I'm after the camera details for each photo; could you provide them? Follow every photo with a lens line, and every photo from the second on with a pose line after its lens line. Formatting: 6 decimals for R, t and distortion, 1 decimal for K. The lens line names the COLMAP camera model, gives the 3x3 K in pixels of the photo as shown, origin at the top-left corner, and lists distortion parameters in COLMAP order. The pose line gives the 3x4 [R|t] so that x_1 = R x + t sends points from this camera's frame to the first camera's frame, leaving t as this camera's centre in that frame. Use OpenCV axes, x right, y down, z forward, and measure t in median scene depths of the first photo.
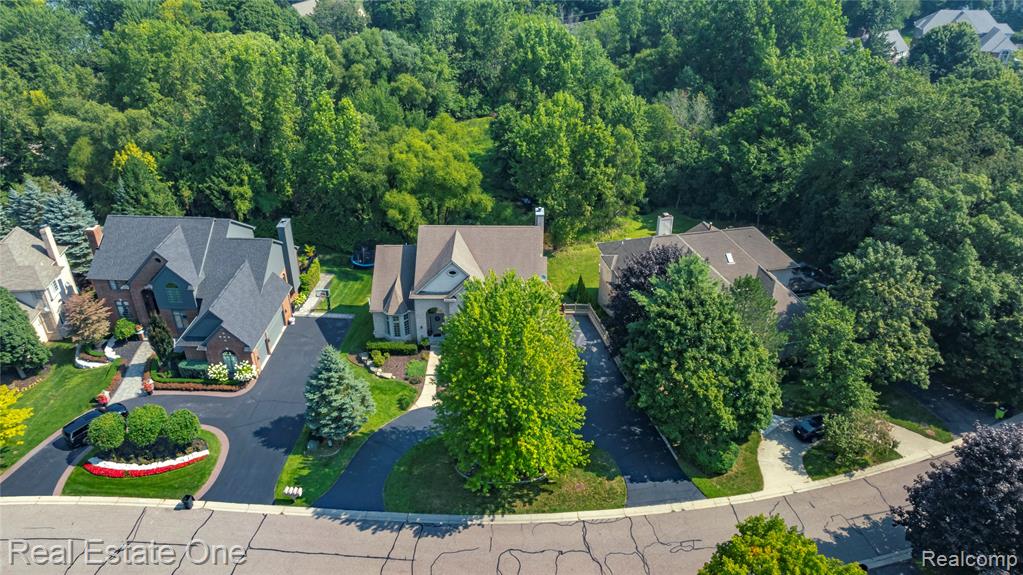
lens RADIAL K [[725.3, 0, 515.8], [0, 725.3, 280.5], [0, 0, 1]] dist [-0.023583, -0.000896]
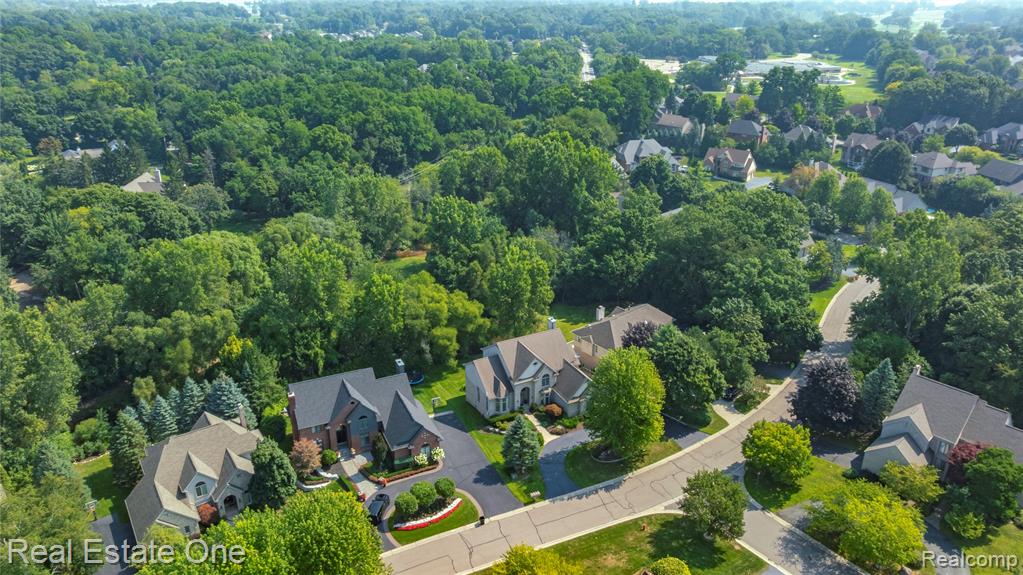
lens RADIAL K [[725.3, 0, 515.5], [0, 725.3, 286.7], [0, 0, 1]] dist [-0.023583, -0.000896]
pose [[0.884343, -0.188285, 0.427184, -0.964237], [0.238220, 0.968961, -0.066080, -0.099759], [-0.401482, 0.160201, 0.901747, -0.662982]]
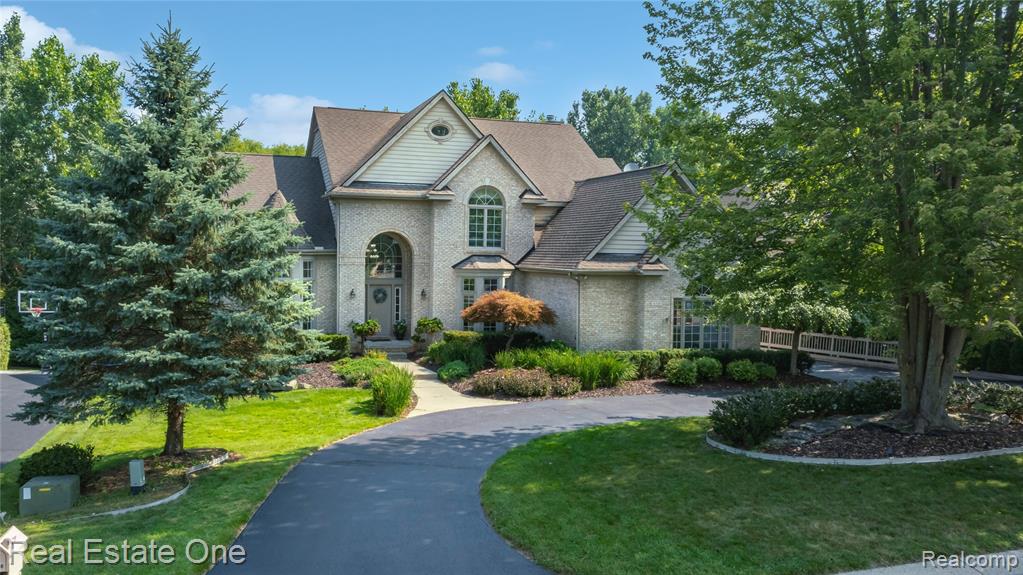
lens RADIAL K [[830.0, 0, 504.5], [0, 830.0, 283.4], [0, 0, 1]] dist [-0.014055, -0.005545]
pose [[0.936569, -0.005993, 0.350433, -0.246145], [0.172453, 0.878323, -0.445879, 0.312550], [-0.305122, 0.478030, 0.823643, 0.757920]]
